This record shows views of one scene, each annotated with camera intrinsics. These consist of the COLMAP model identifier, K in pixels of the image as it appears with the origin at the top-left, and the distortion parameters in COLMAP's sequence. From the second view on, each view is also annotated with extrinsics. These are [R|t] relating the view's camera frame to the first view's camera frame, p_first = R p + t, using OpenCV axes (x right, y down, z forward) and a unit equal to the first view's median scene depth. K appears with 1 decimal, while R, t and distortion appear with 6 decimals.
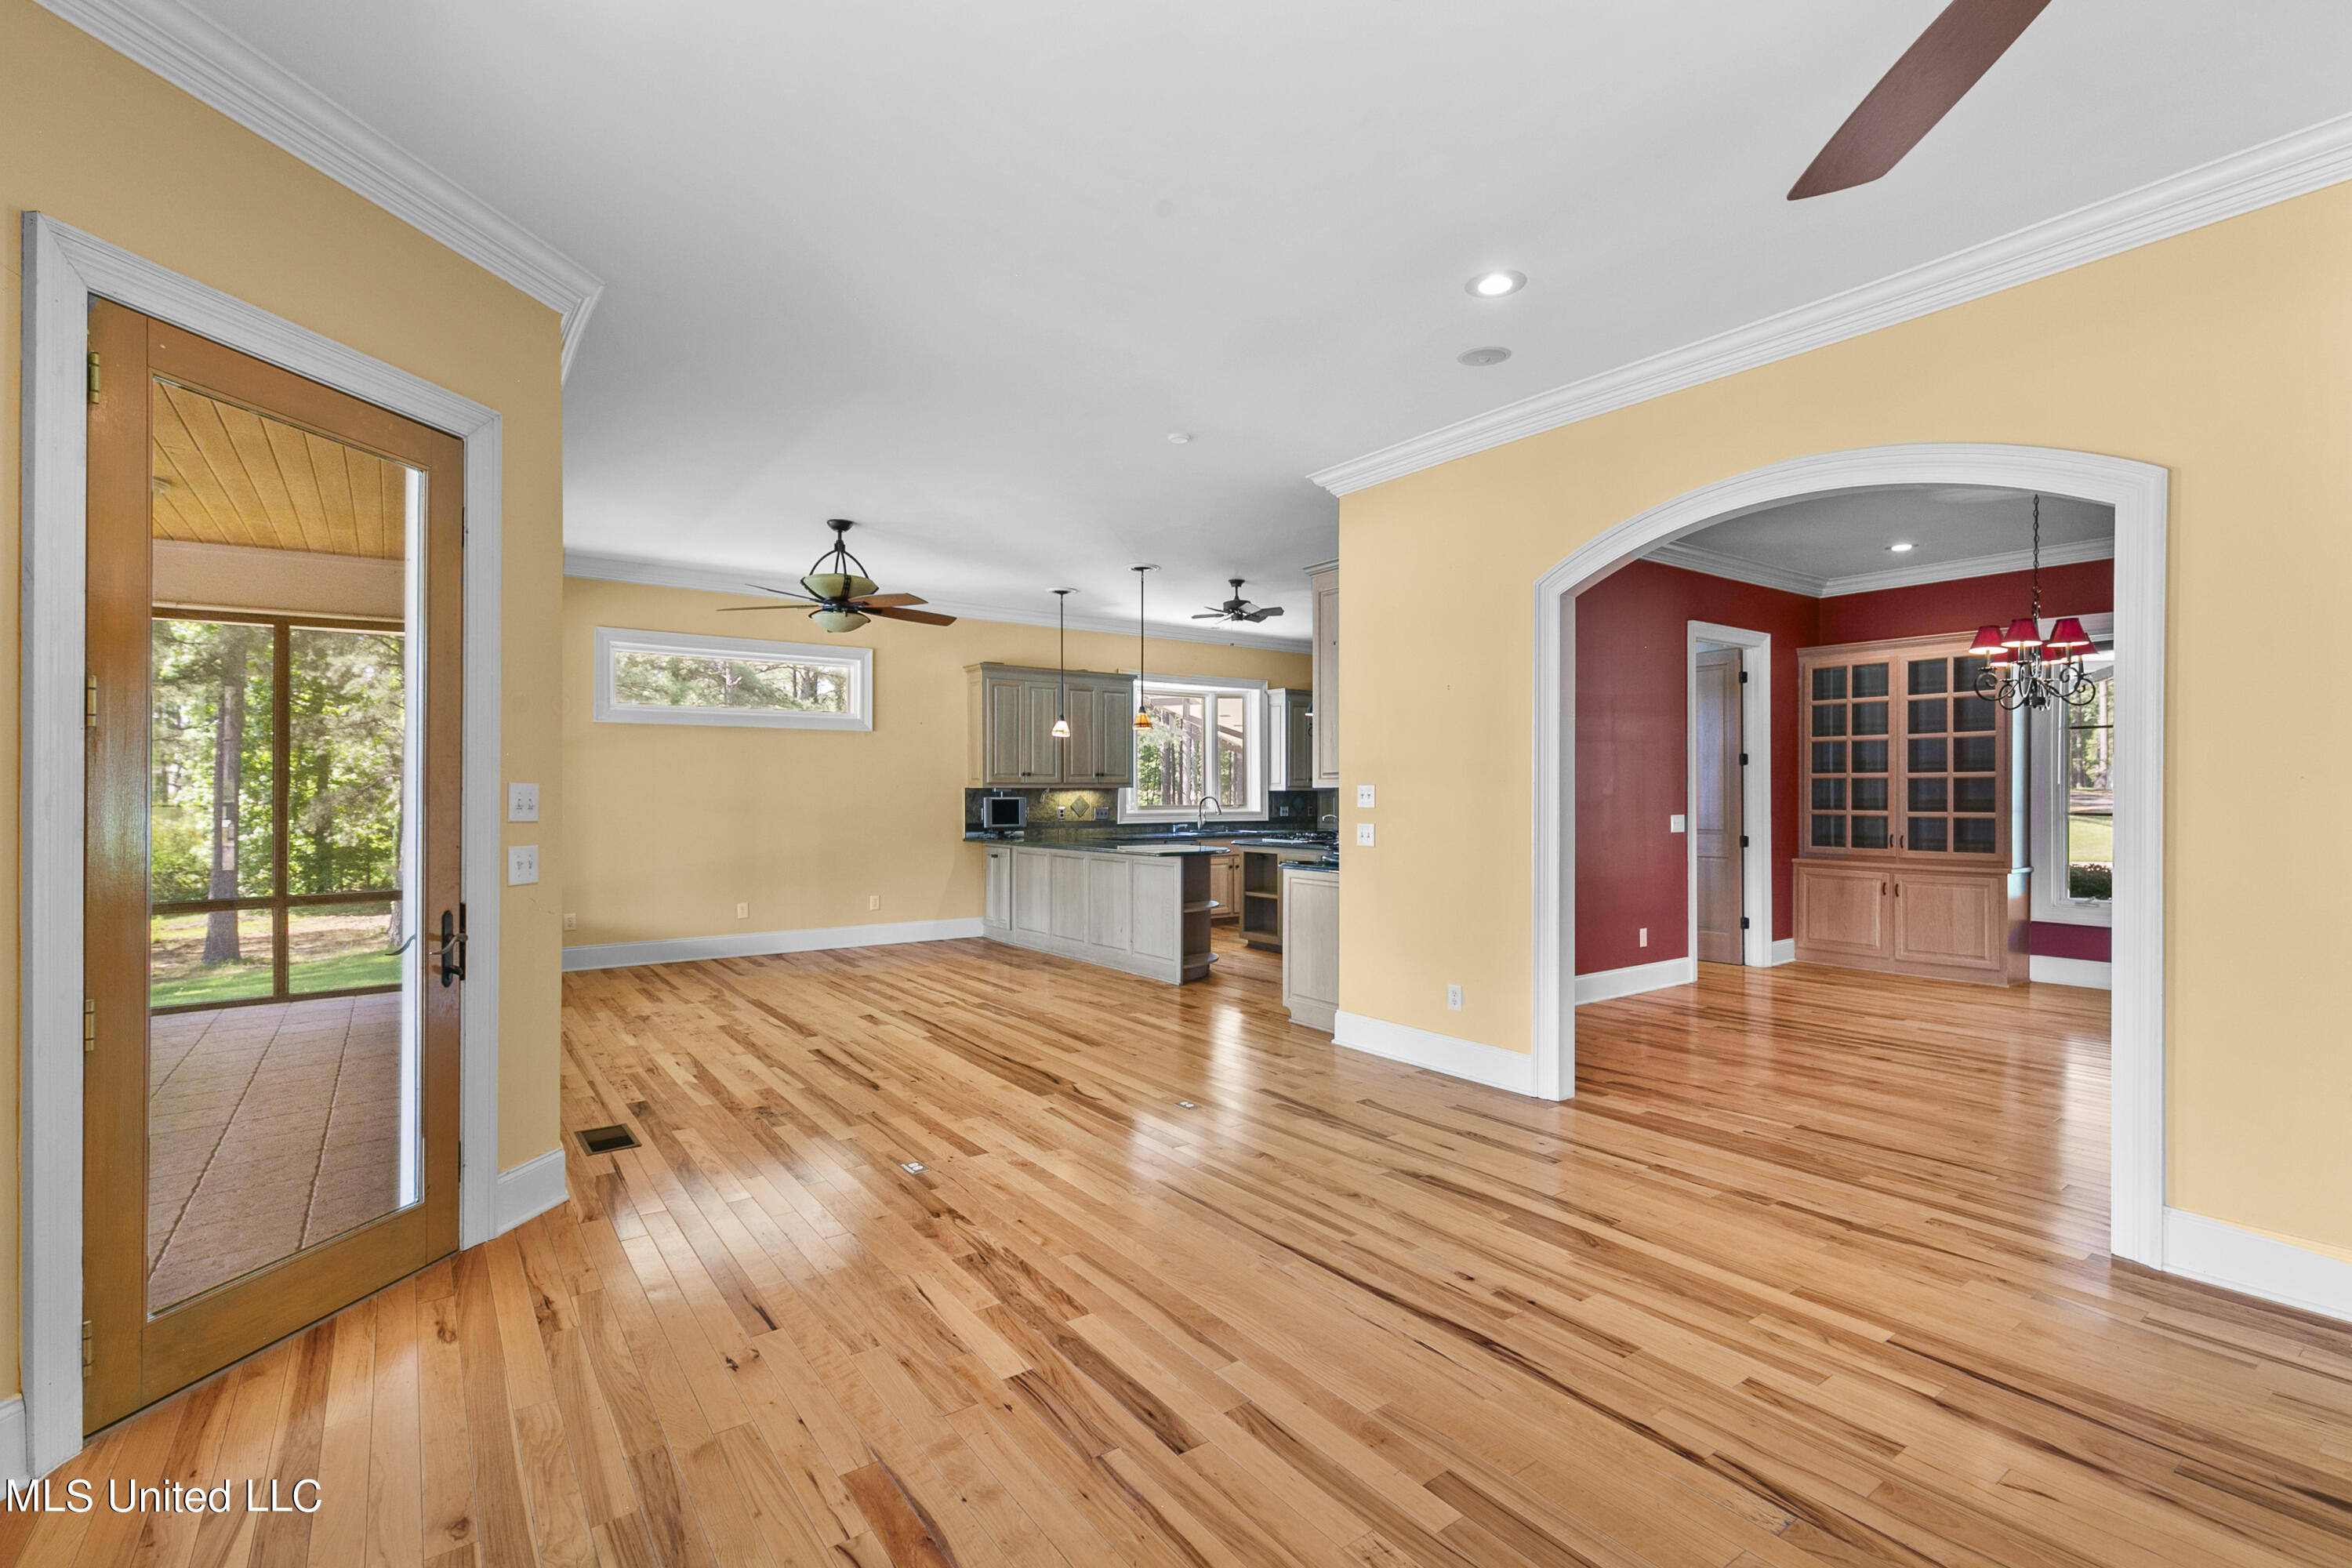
lens RADIAL K [[1064.4, 0, 1169.6], [0, 1064.4, 786.2], [0, 0, 1]] dist [-0.000434, -0.000675]
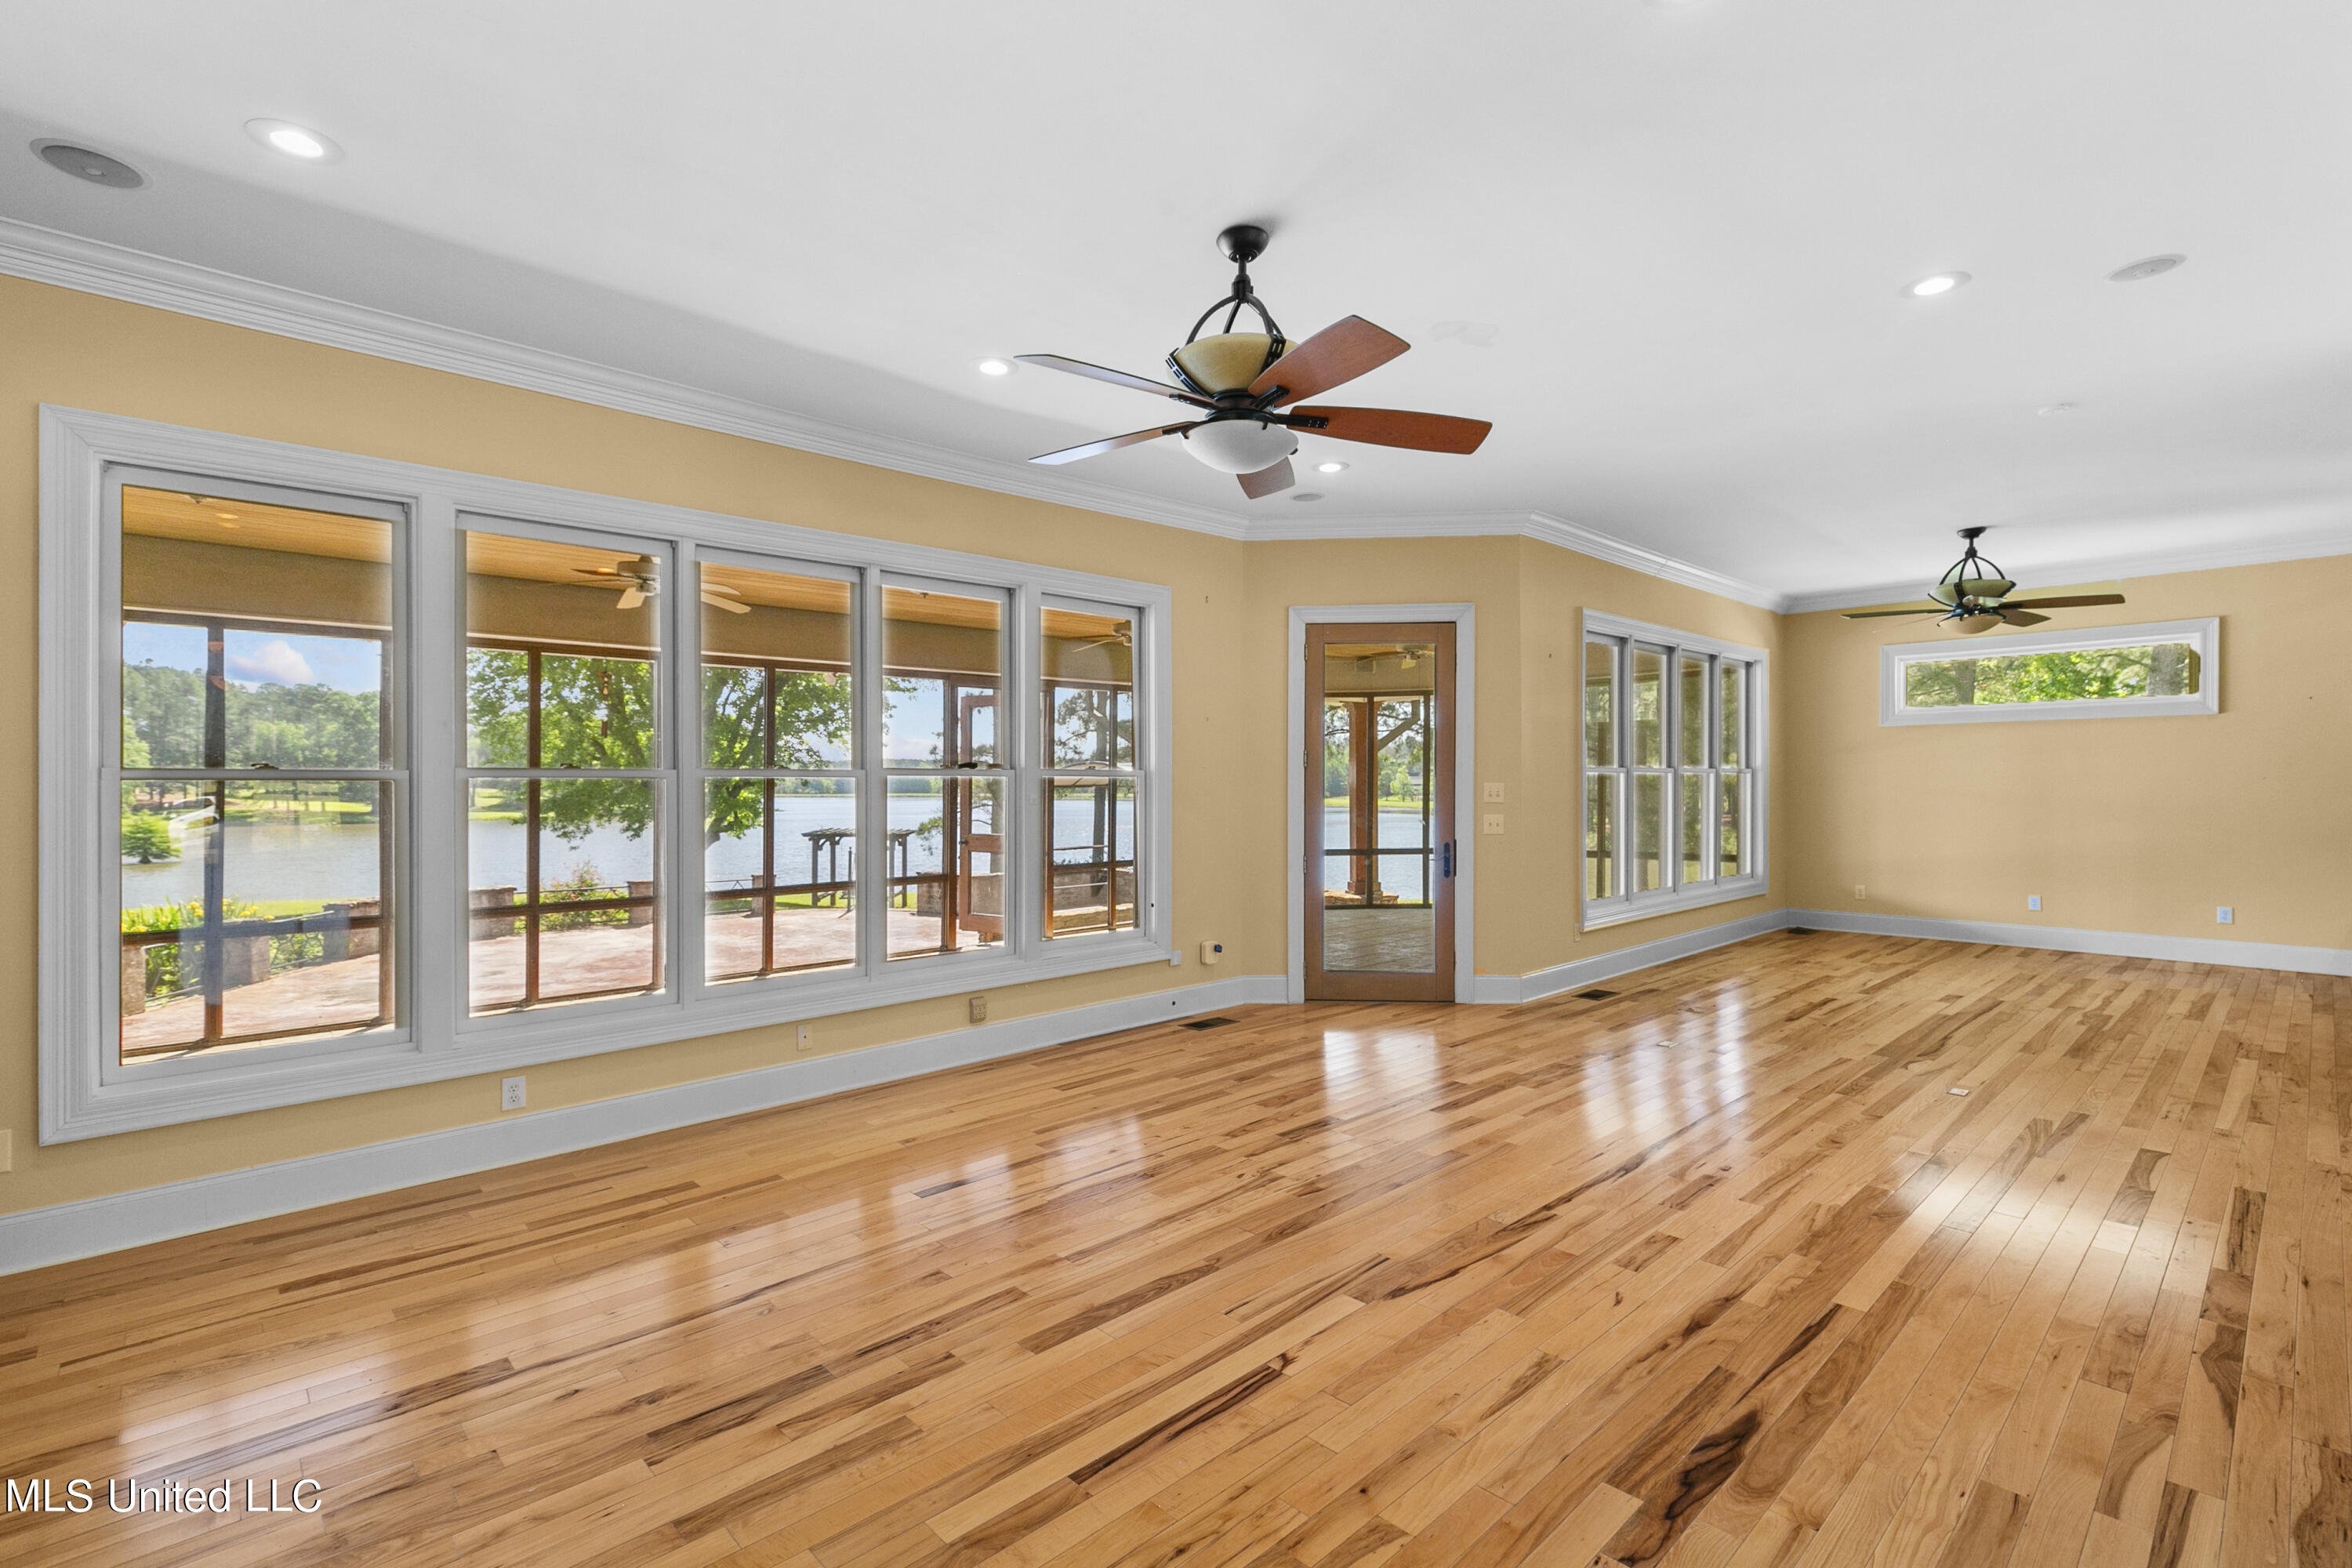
lens RADIAL K [[1064.4, 0, 1172.7], [0, 1064.4, 783.2], [0, 0, 1]] dist [-0.000434, -0.000675]
pose [[0.137734, -0.001136, -0.990469, 1.316696], [0.005646, 0.999984, -0.000361, -0.004310], [0.990453, -0.005542, 0.137738, 0.153593]]
